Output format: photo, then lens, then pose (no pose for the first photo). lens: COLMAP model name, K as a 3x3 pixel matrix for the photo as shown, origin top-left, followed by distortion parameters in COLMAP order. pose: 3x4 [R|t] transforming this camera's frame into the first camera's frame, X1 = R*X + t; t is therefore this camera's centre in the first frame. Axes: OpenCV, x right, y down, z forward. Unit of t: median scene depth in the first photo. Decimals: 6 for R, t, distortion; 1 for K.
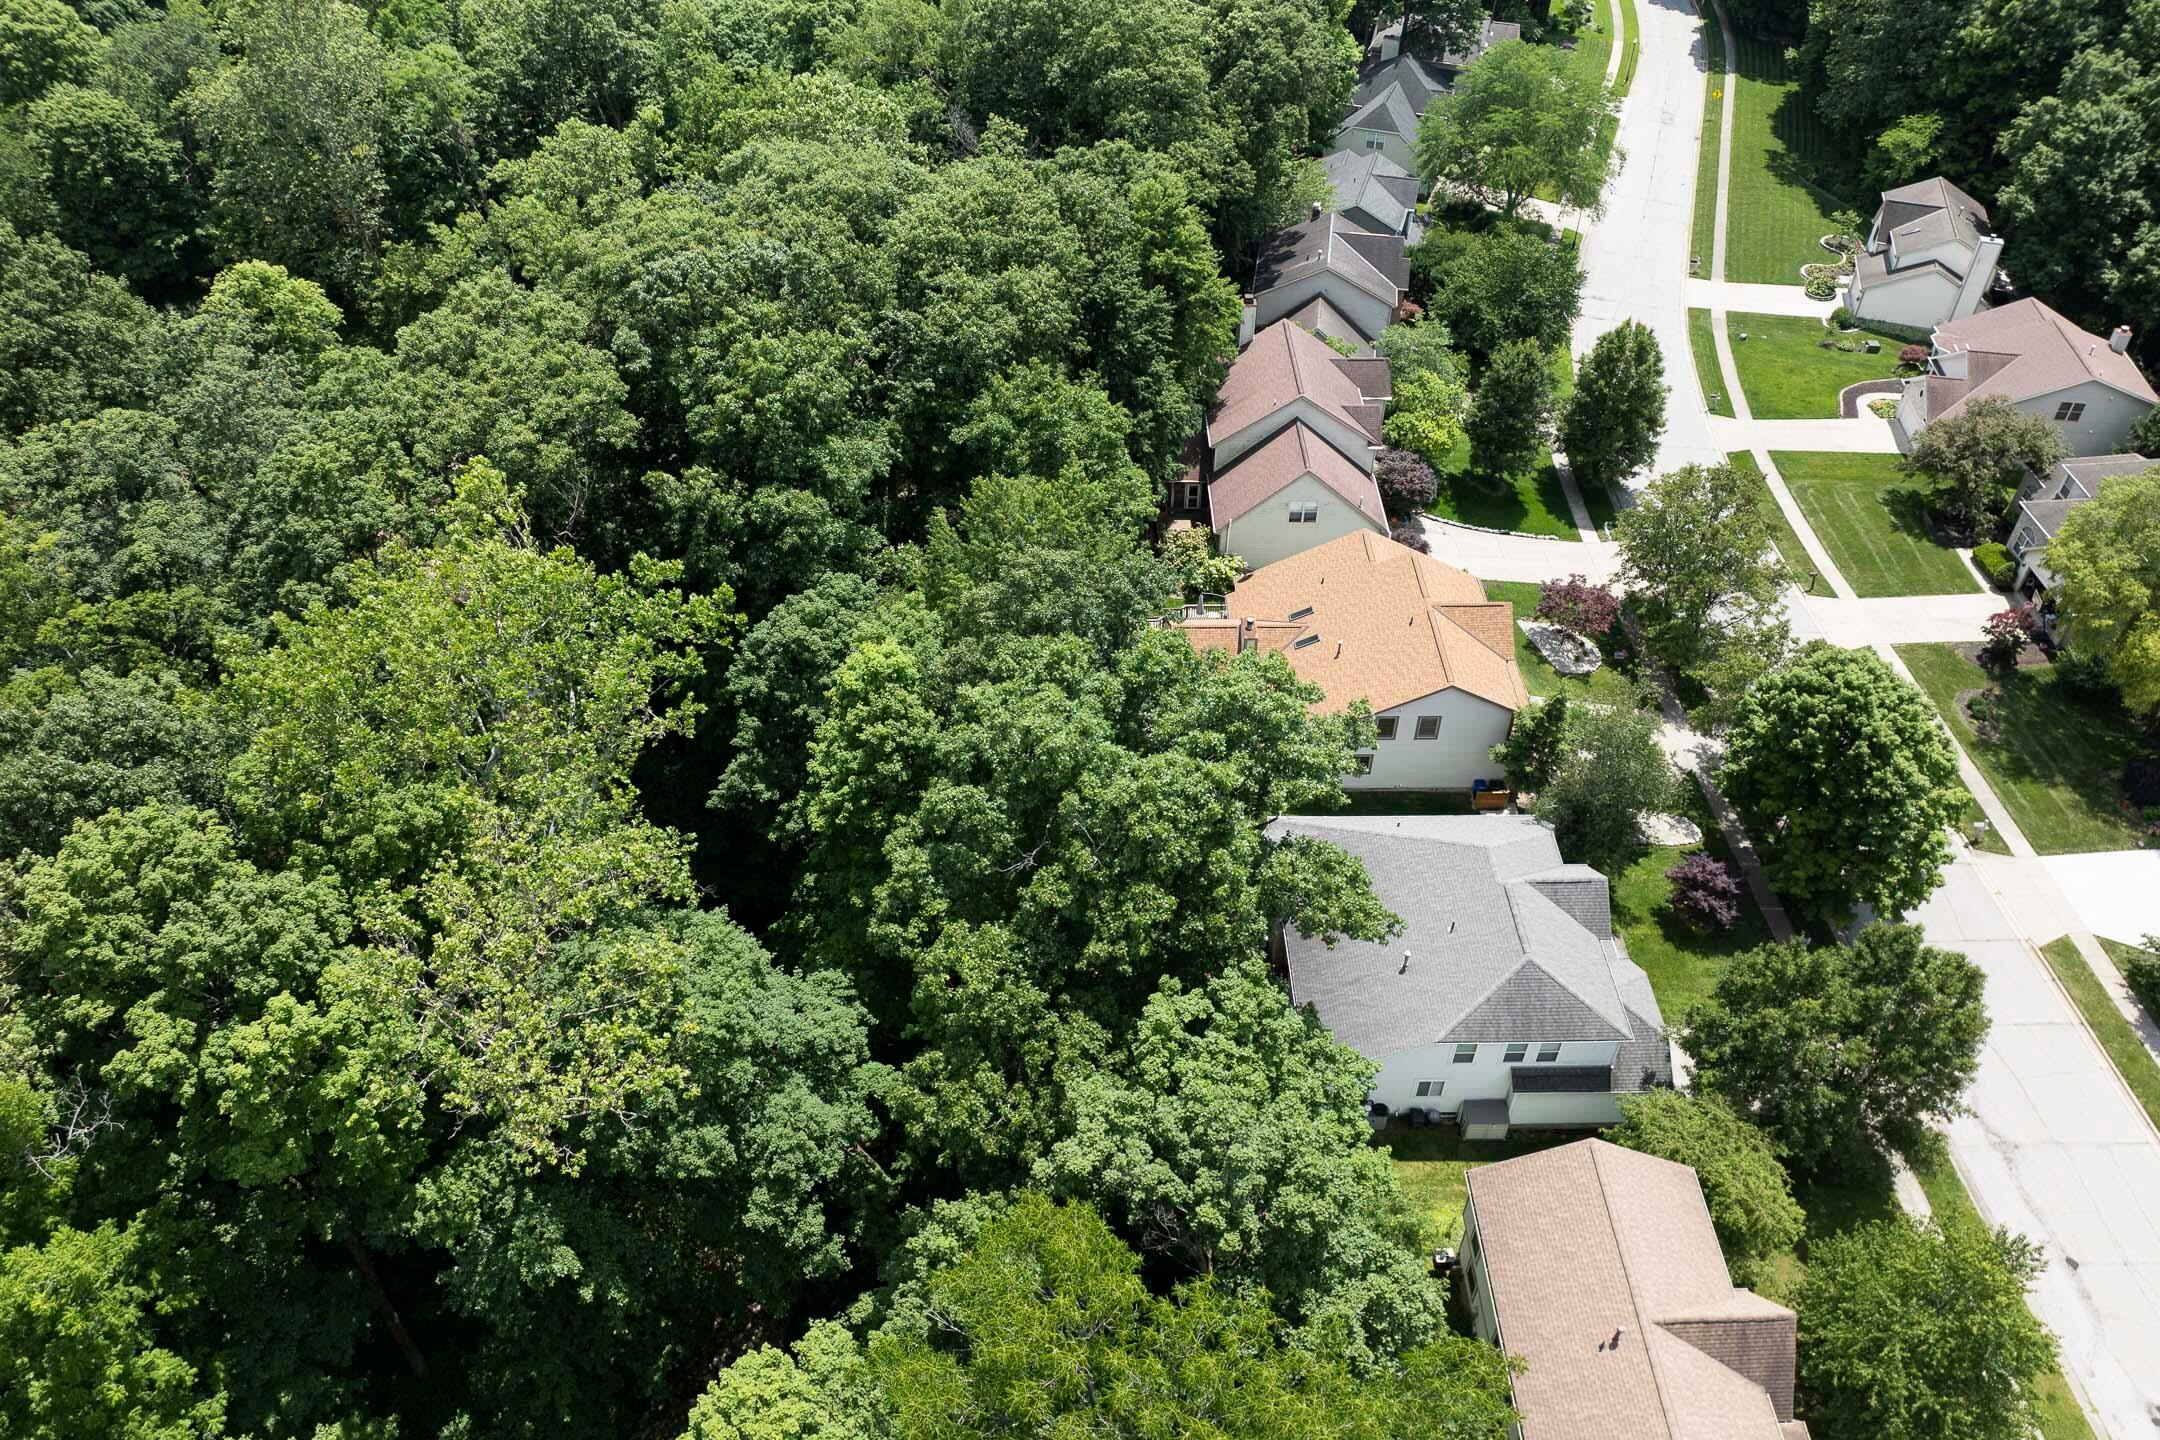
lens RADIAL K [[1506.3, 0, 1078.5], [0, 1506.3, 752.2], [0, 0, 1]] dist [-0.041186, -0.000459]
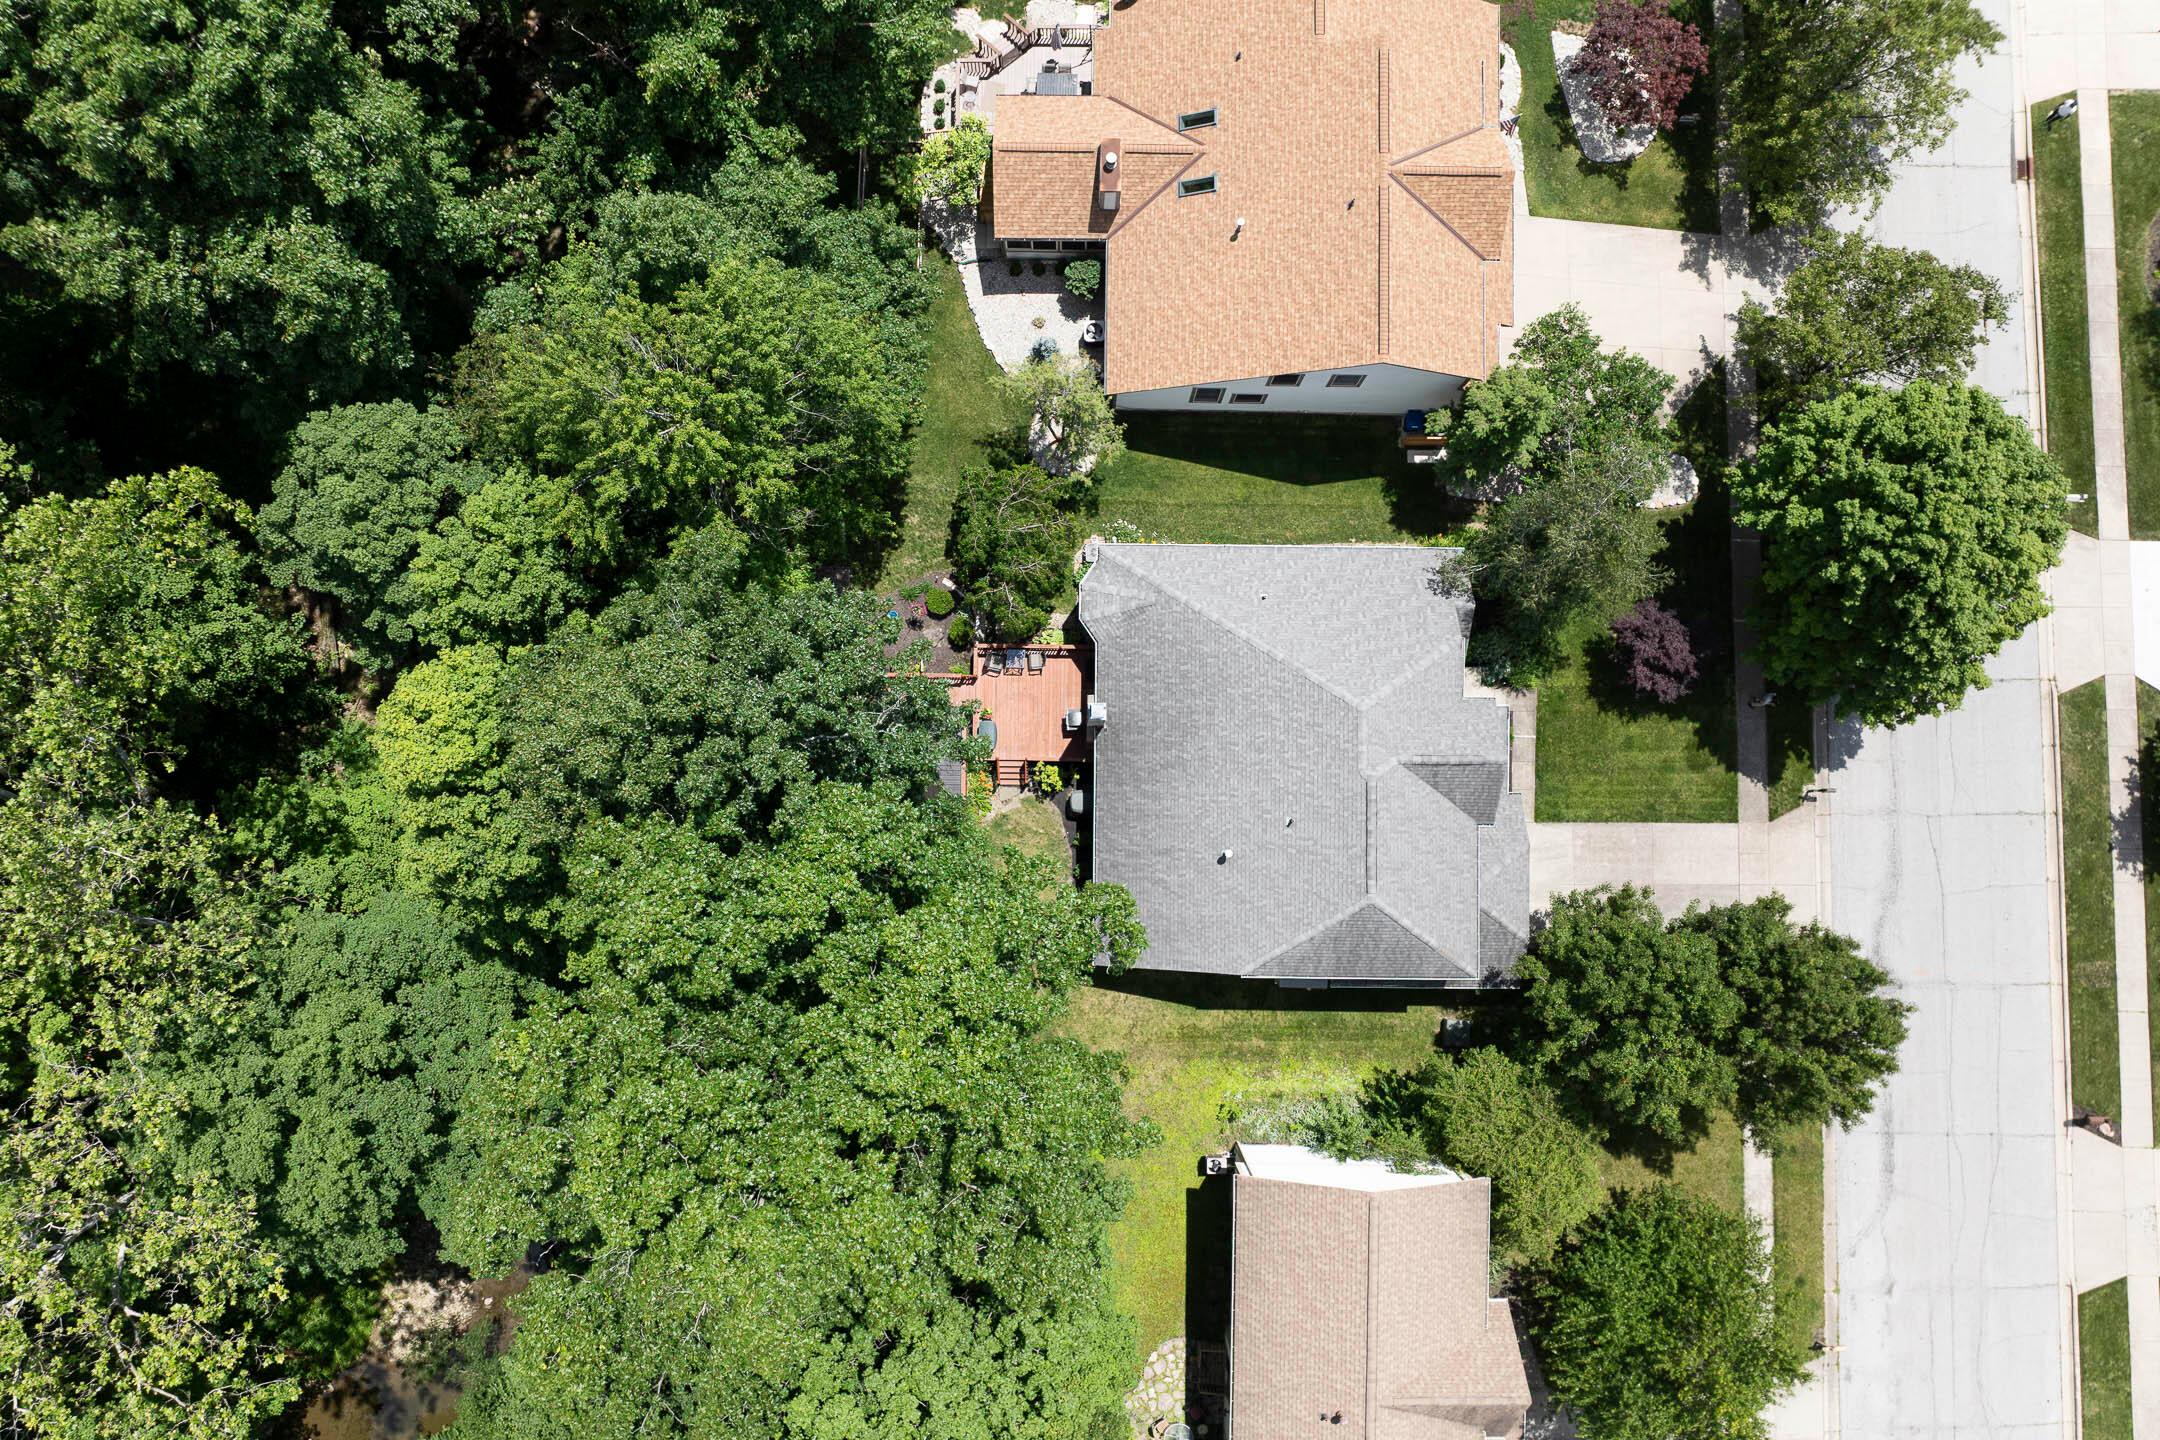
lens RADIAL K [[1506.3, 0, 1078.5], [0, 1506.3, 752.2], [0, 0, 1]] dist [-0.041186, -0.000459]
pose [[0.999713, 0.023221, 0.005850, 0.108967], [-0.020431, 0.699683, 0.714161, -0.388760], [0.012490, -0.714075, 0.699957, 0.390427]]
